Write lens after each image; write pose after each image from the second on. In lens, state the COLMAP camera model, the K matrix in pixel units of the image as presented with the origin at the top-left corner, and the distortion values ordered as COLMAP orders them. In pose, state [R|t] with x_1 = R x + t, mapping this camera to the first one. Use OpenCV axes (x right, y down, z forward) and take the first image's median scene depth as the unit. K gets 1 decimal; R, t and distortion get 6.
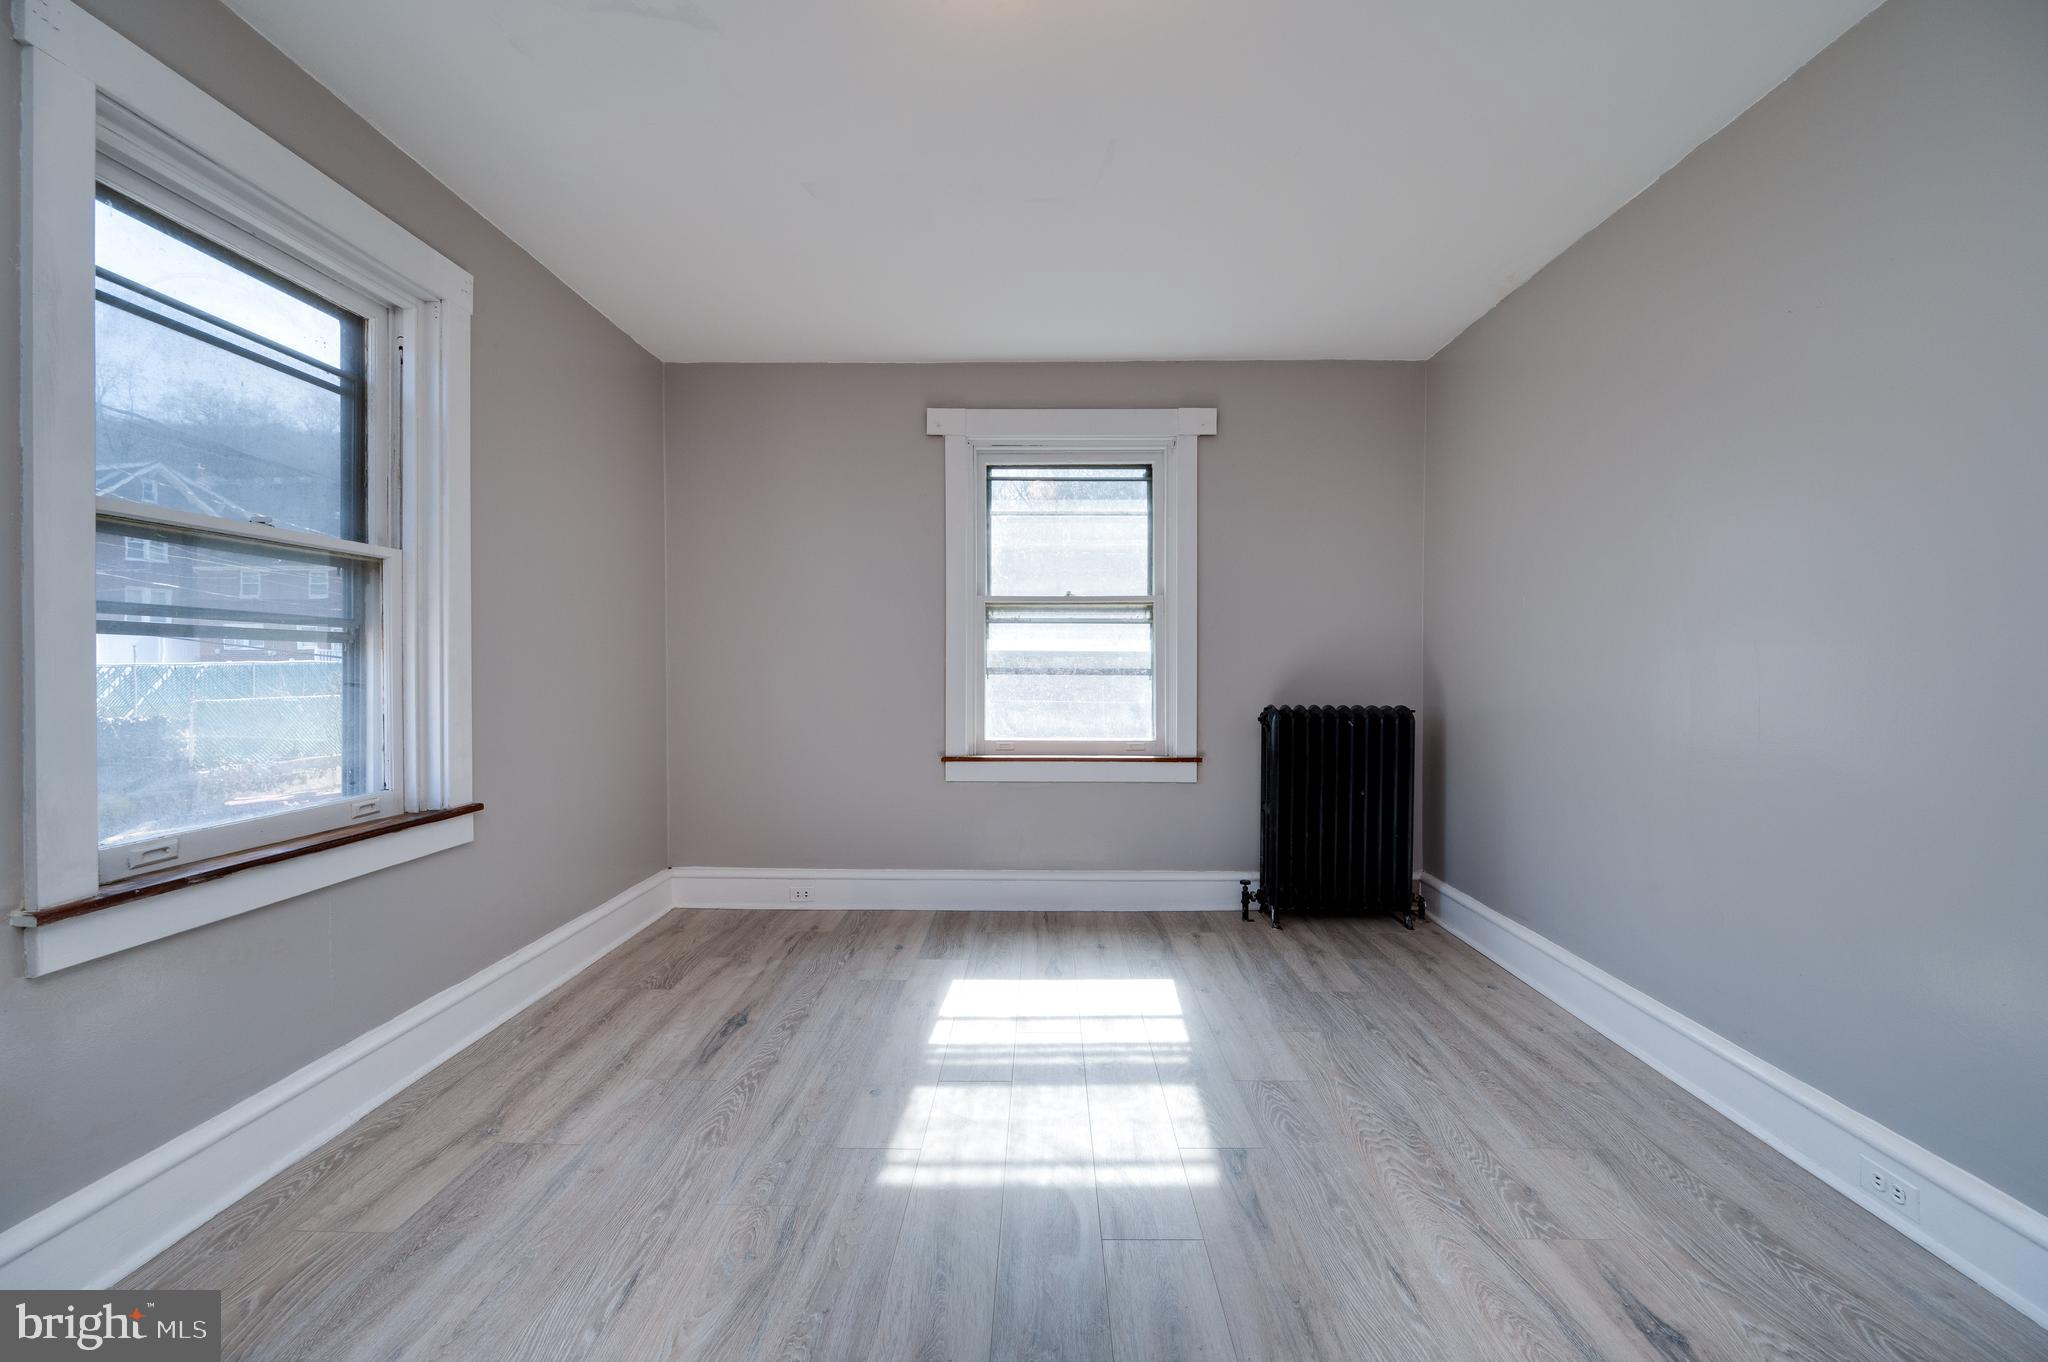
lens RADIAL K [[796.5, 0, 1057.8], [0, 796.5, 675.9], [0, 0, 1]] dist [-0.000364, -0.000134]
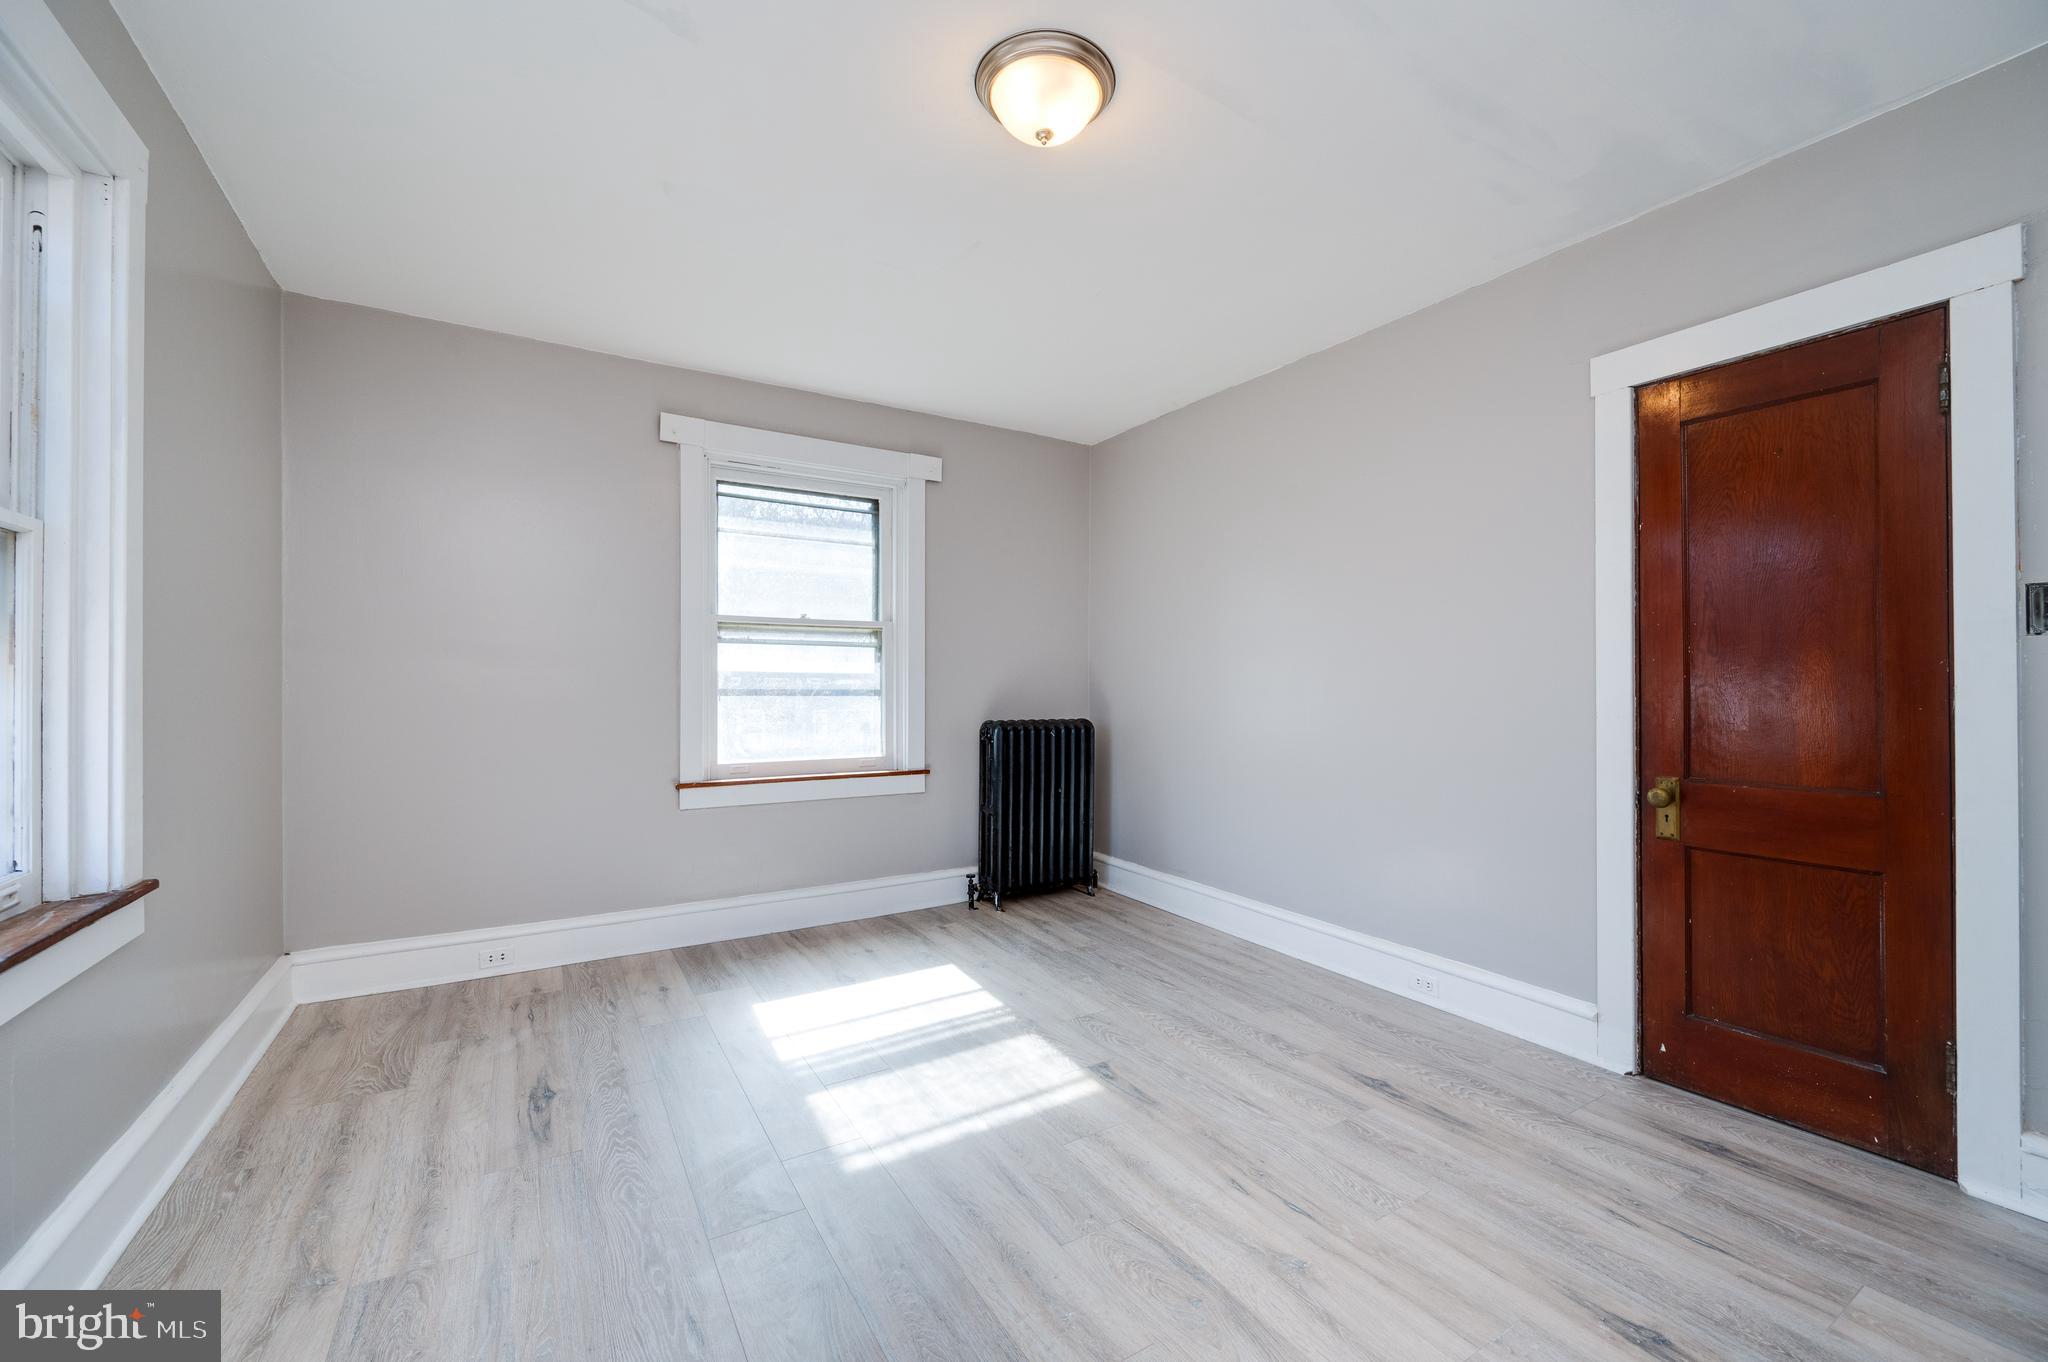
lens RADIAL K [[765.8, 0, 1073.7], [0, 765.8, 687.9], [0, 0, 1]] dist [-0.000529, -0.000066]
pose [[0.849987, -0.001716, 0.526801, -0.241582], [0.007137, 0.999940, -0.008258, -0.001171], [-0.526756, 0.010779, 0.849948, -0.018466]]
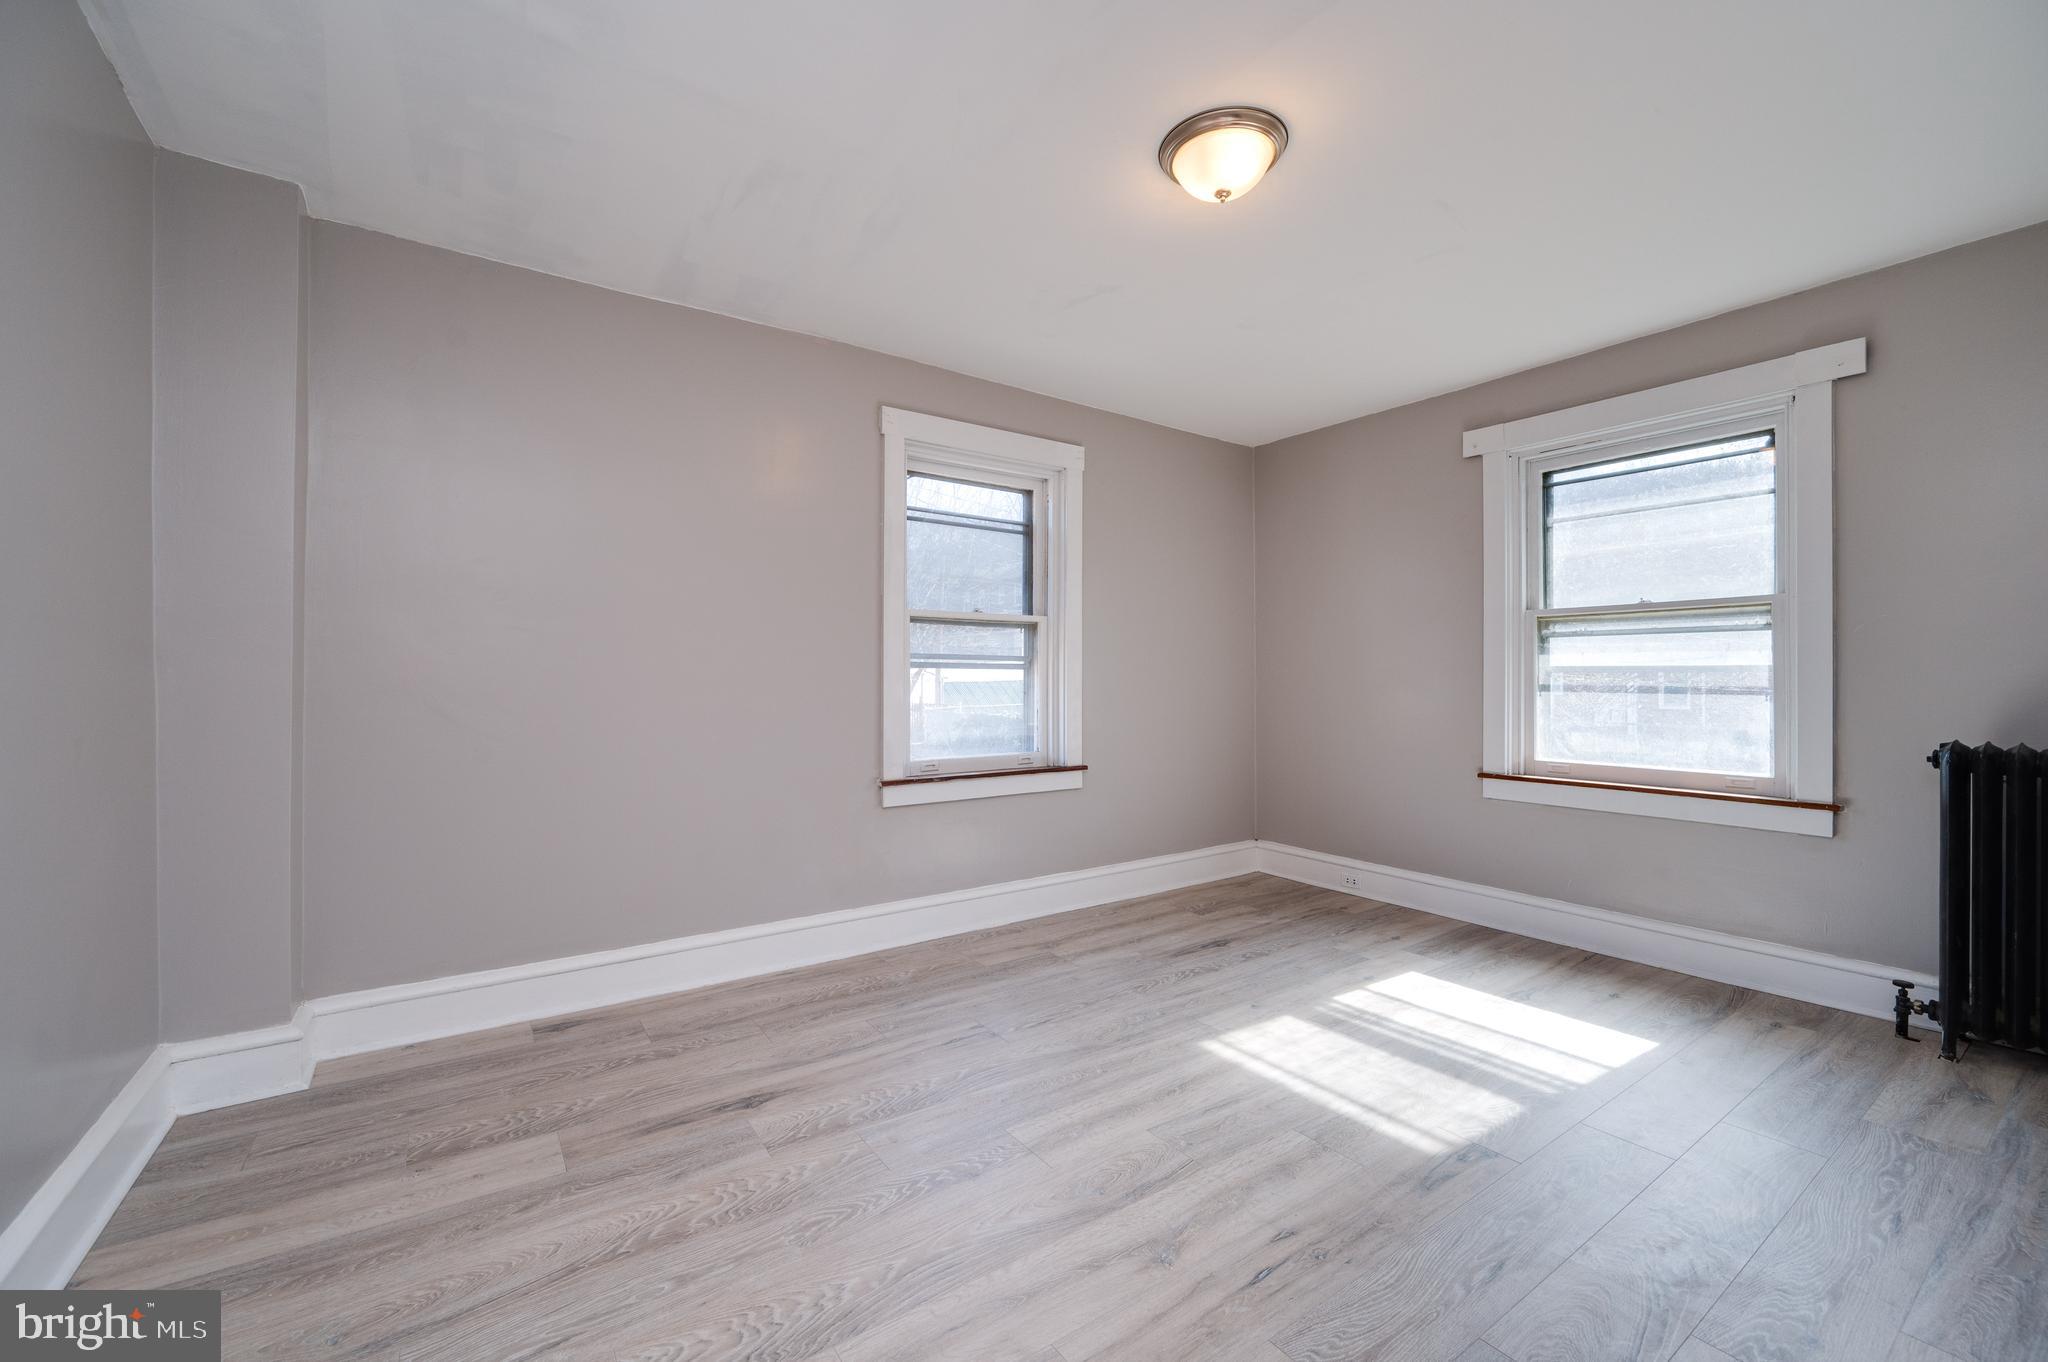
lens RADIAL K [[819.2, 0, 1098.3], [0, 819.2, 689.0], [0, 0, 1]] dist [0.000317, 0.000132]
pose [[0.637996, 0.008446, -0.769993, 0.375723], [-0.010976, 0.999938, 0.001874, -0.001385], [0.769961, 0.007256, 0.638049, -0.040250]]
